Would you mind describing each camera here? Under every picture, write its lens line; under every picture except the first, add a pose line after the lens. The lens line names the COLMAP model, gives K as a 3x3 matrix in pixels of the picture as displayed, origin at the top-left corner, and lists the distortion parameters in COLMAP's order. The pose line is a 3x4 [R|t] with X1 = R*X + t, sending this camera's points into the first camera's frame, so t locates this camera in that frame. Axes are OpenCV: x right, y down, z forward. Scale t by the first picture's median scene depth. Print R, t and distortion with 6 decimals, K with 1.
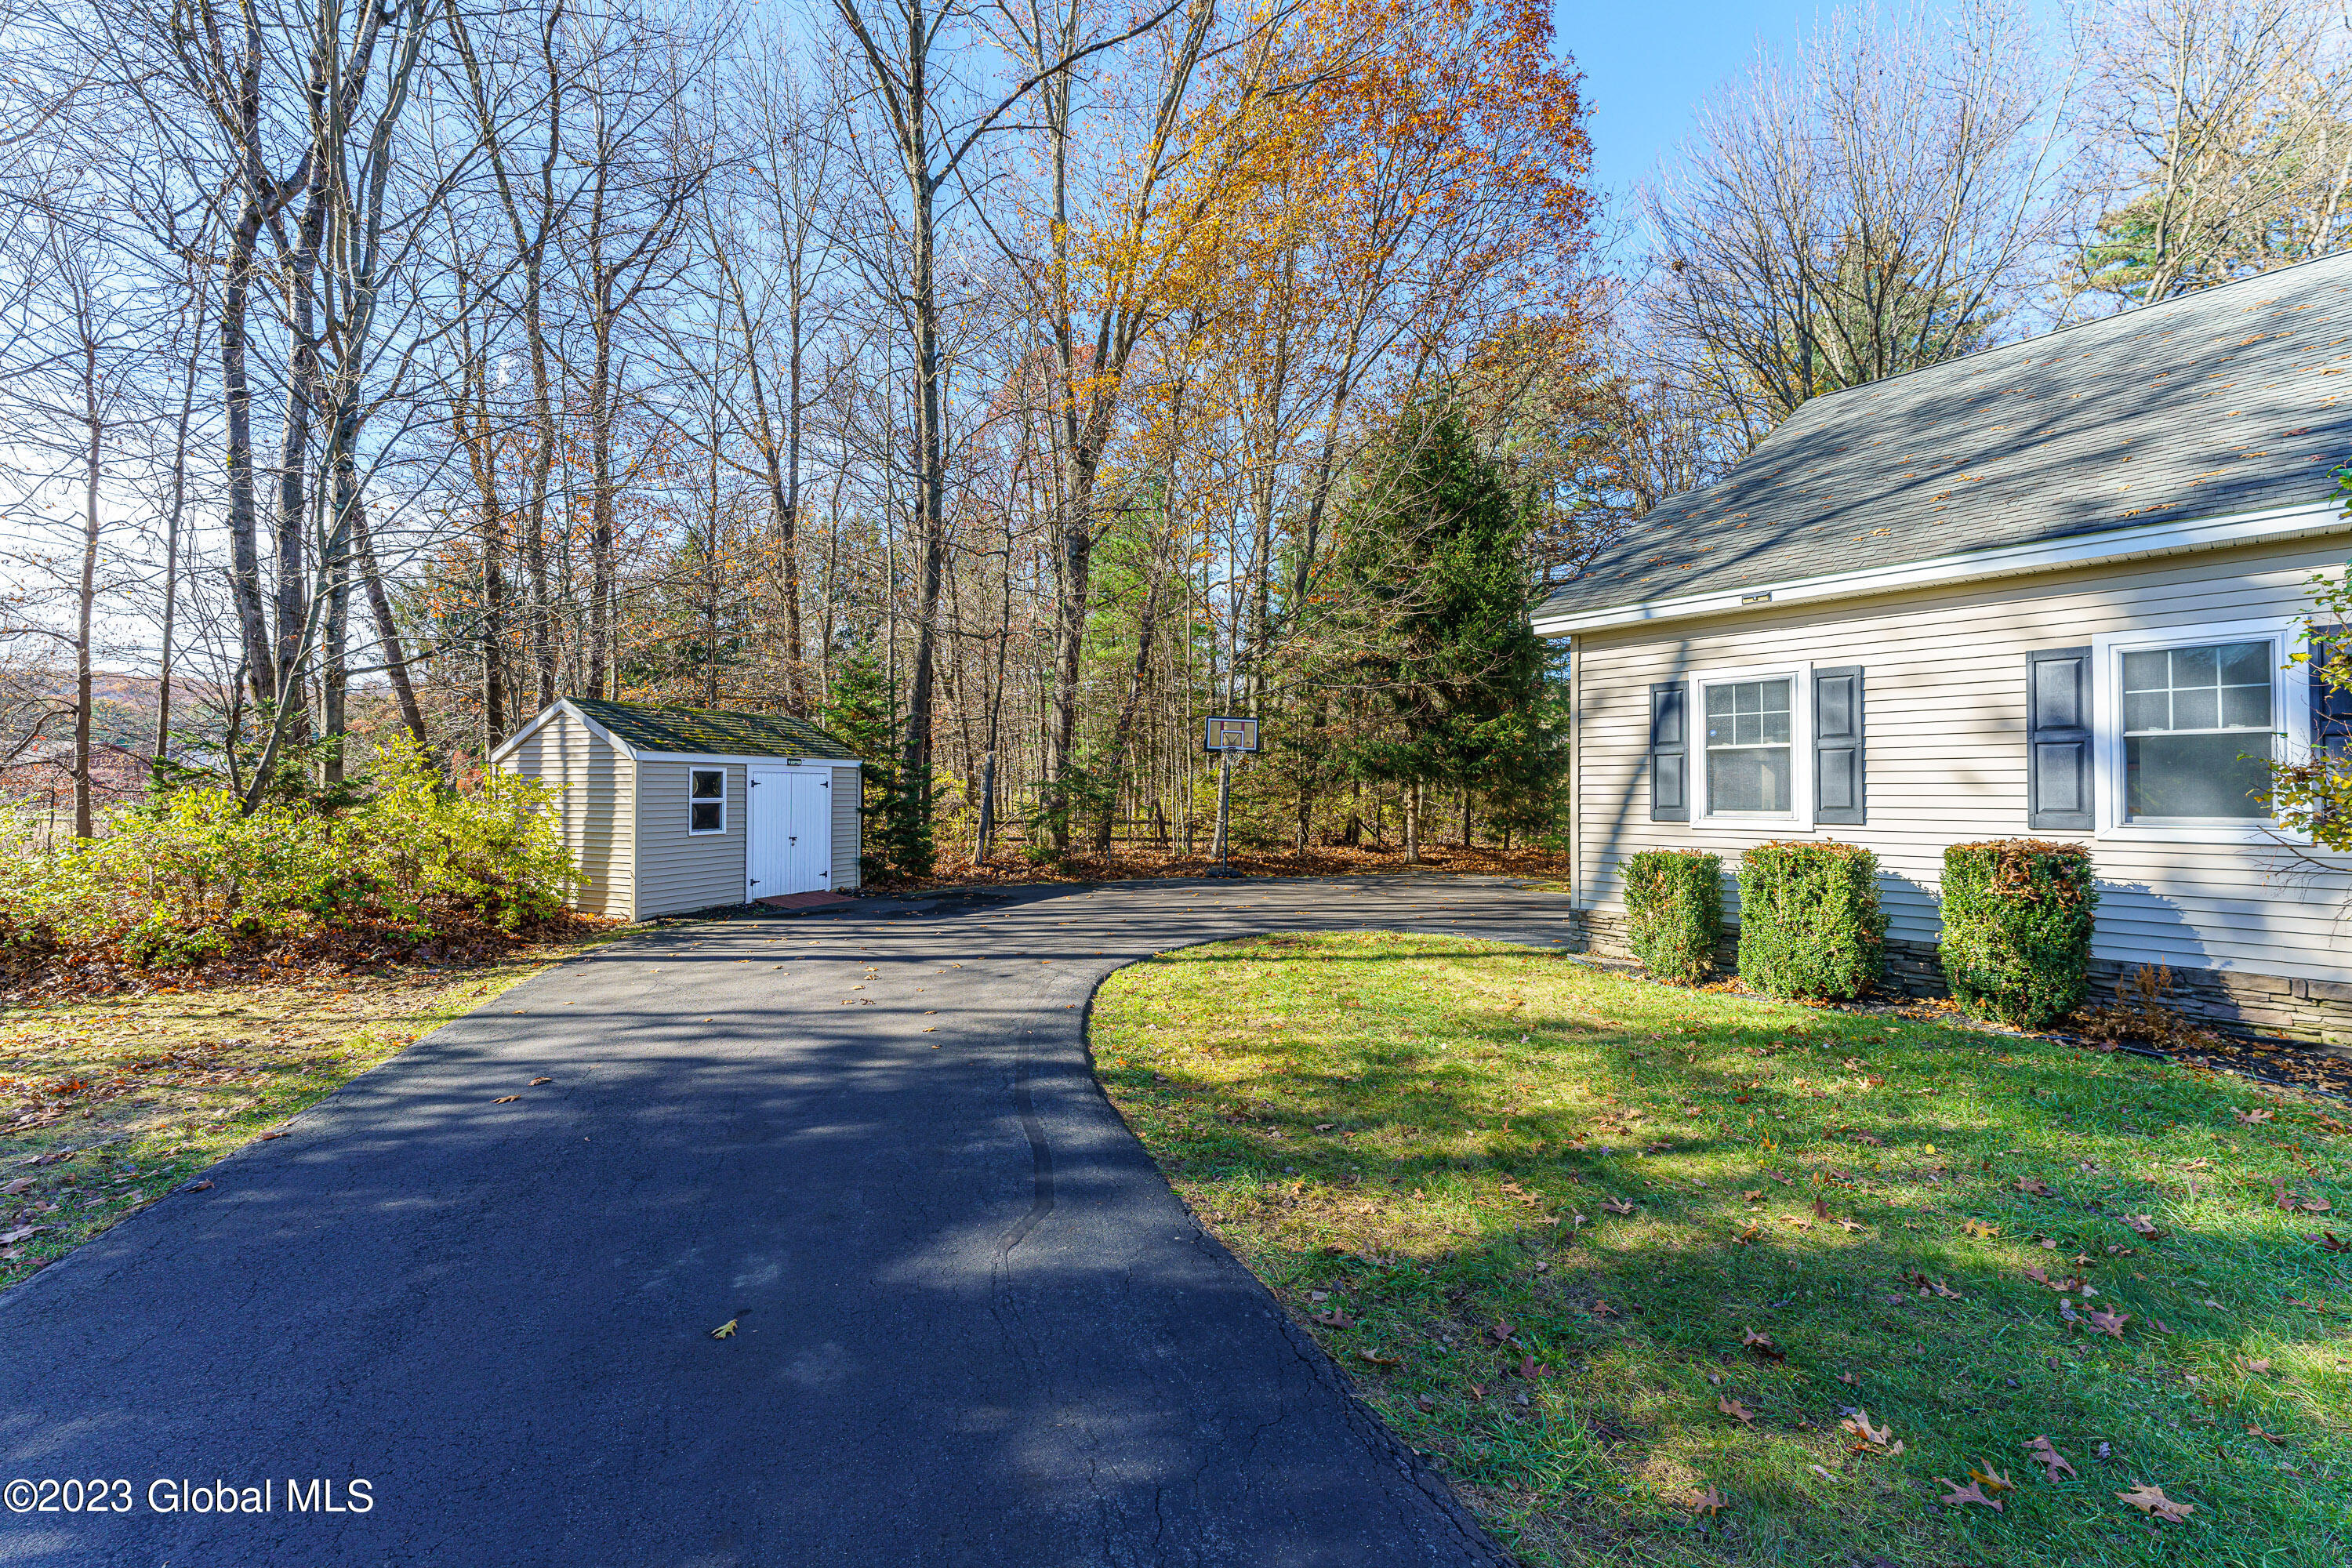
lens RADIAL K [[936.5, 0, 1173.6], [0, 936.5, 778.4], [0, 0, 1]] dist [0.002400, -0.000401]
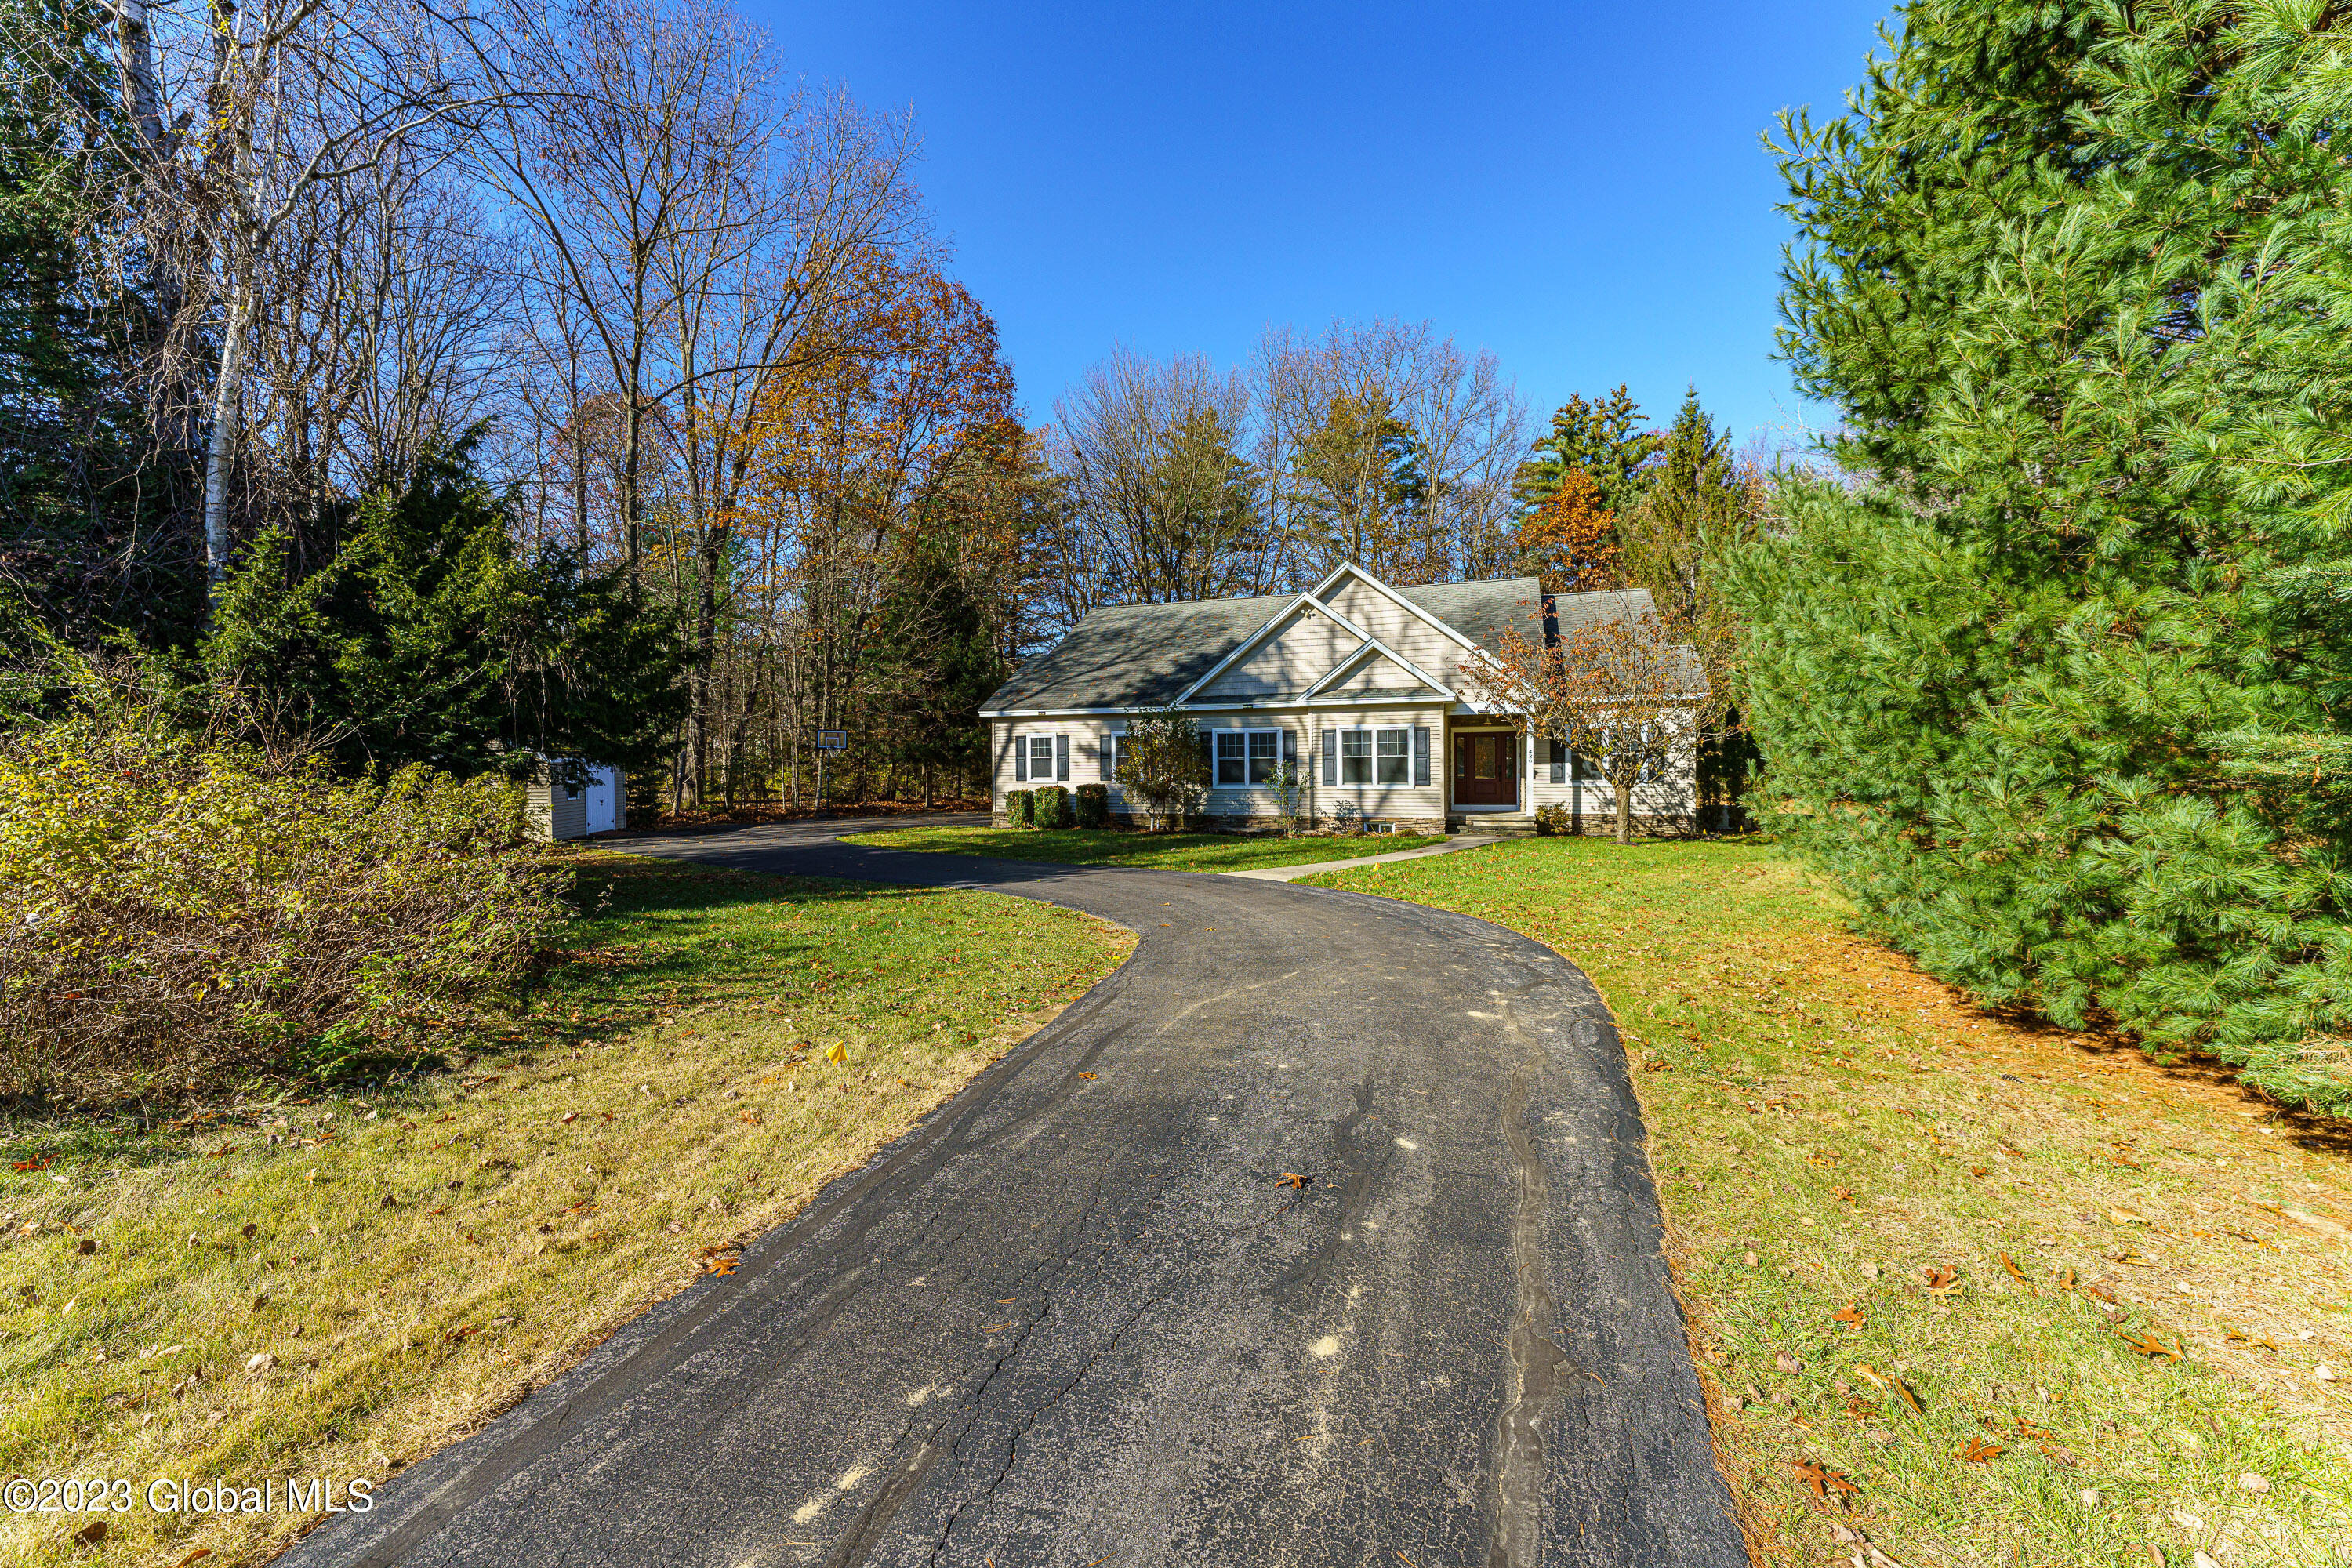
lens RADIAL K [[936.5, 0, 1173.6], [0, 936.5, 778.4], [0, 0, 1]] dist [0.002400, -0.000401]
pose [[0.865640, -0.022224, 0.500174, -0.614374], [0.004479, 0.999318, 0.036651, -0.078700], [-0.500647, -0.029487, 0.865149, -2.045127]]
